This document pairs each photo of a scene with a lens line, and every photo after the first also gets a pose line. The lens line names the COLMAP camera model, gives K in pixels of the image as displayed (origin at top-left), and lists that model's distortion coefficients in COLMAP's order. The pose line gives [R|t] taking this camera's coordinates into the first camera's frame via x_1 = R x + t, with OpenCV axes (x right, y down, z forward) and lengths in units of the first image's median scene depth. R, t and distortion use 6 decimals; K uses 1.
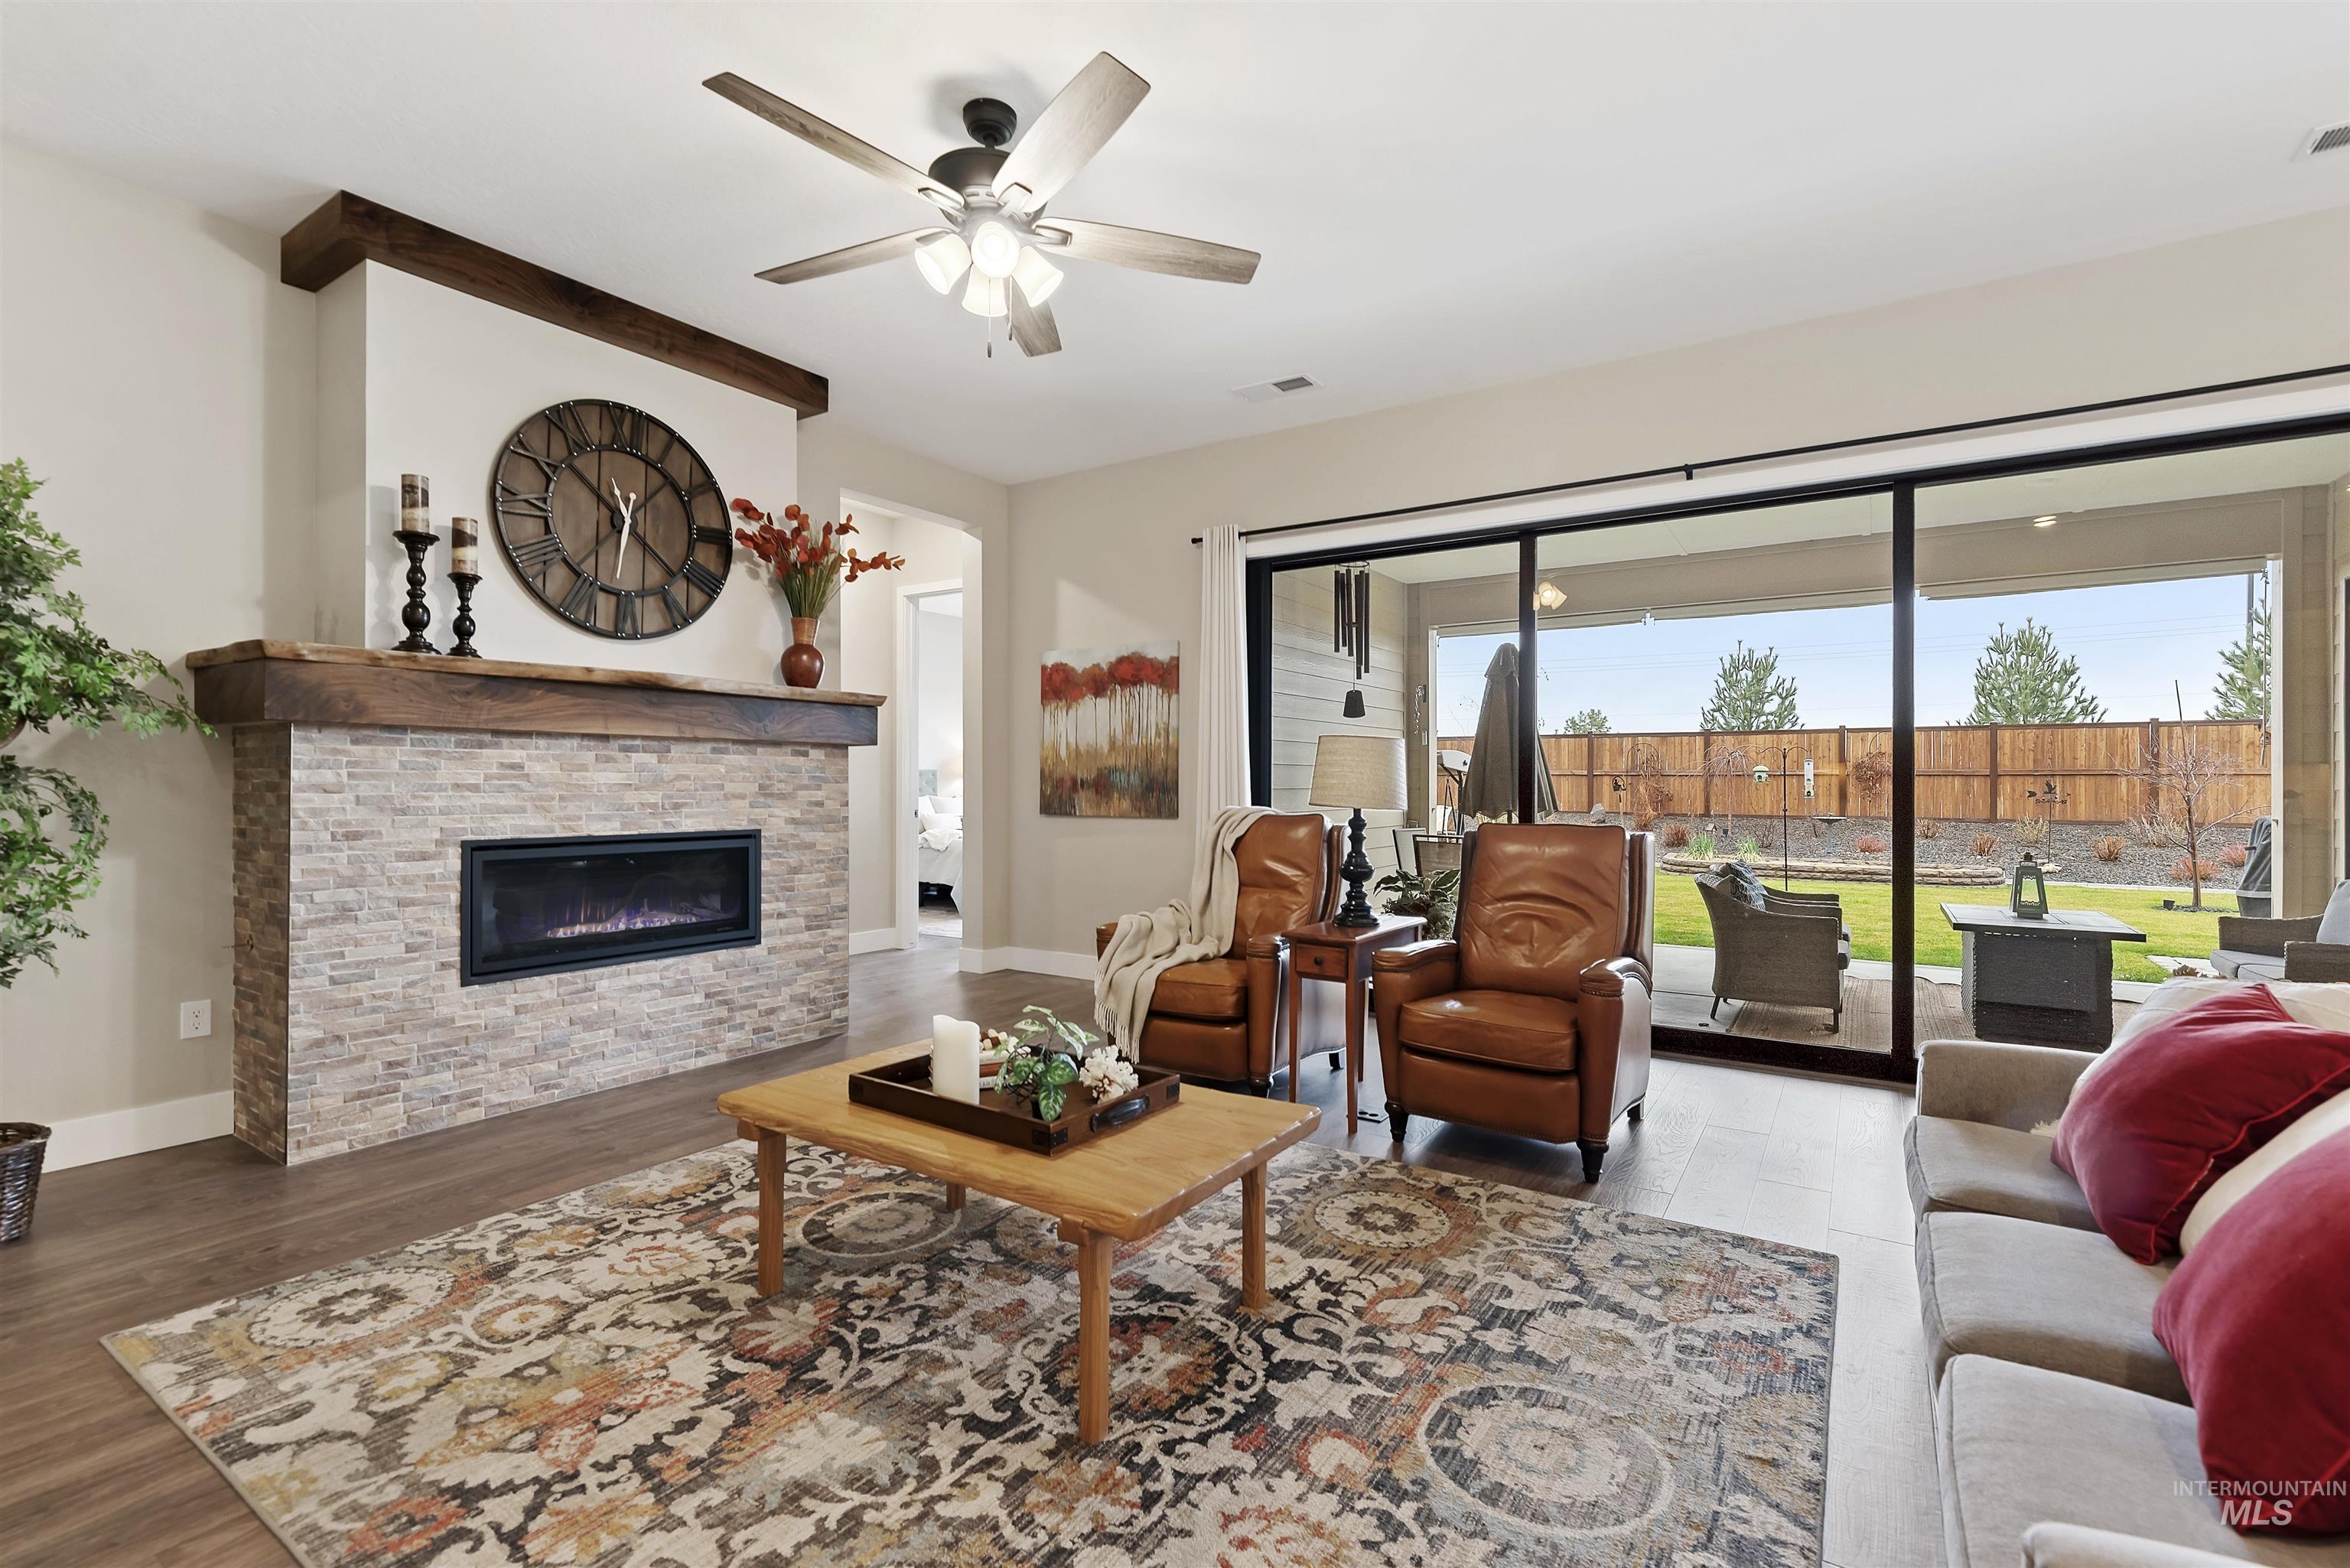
lens RADIAL K [[1061.6, 0, 1175.0], [0, 1061.6, 784.0], [0, 0, 1]] dist [-0.000147, -0.000205]
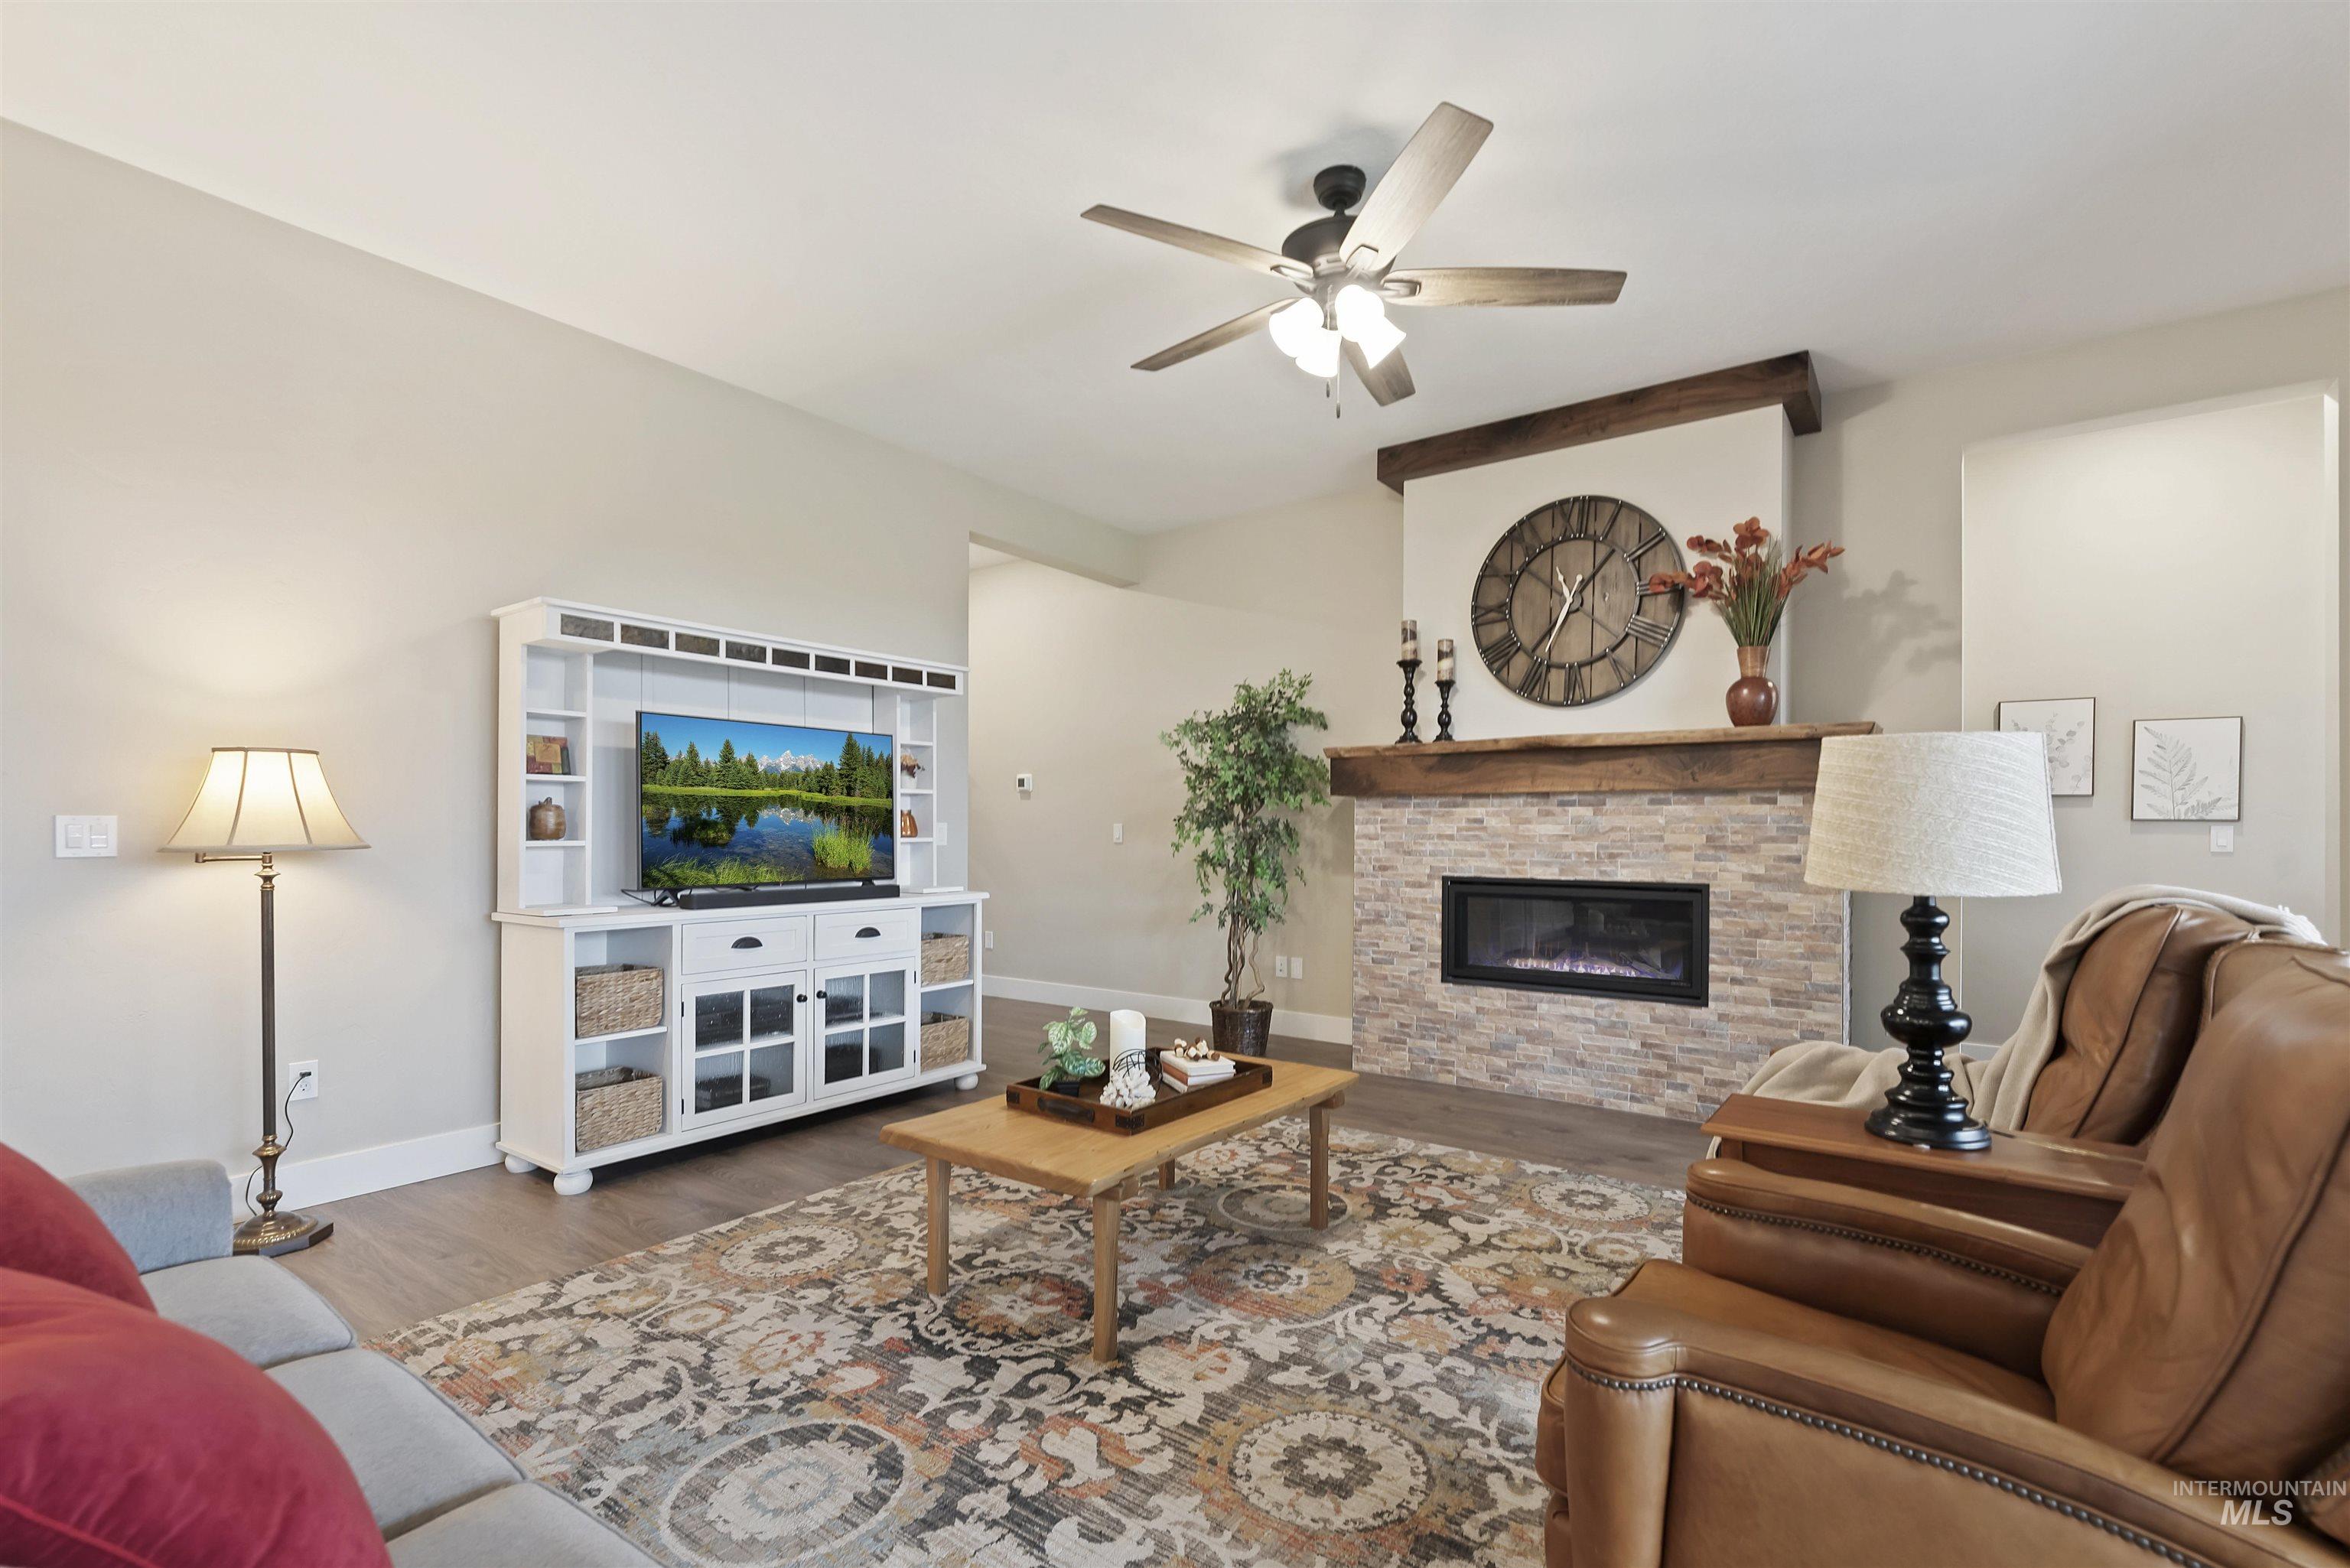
lens RADIAL K [[1030.7, 0, 1179.9], [0, 1030.7, 838.8], [0, 0, 1]] dist [0.002135, 0.000064]
pose [[-0.046632, 0.005644, -0.998896, 0.651181], [-0.004248, 0.999974, 0.005848, -0.000520], [0.998903, 0.004516, -0.046607, 0.702670]]
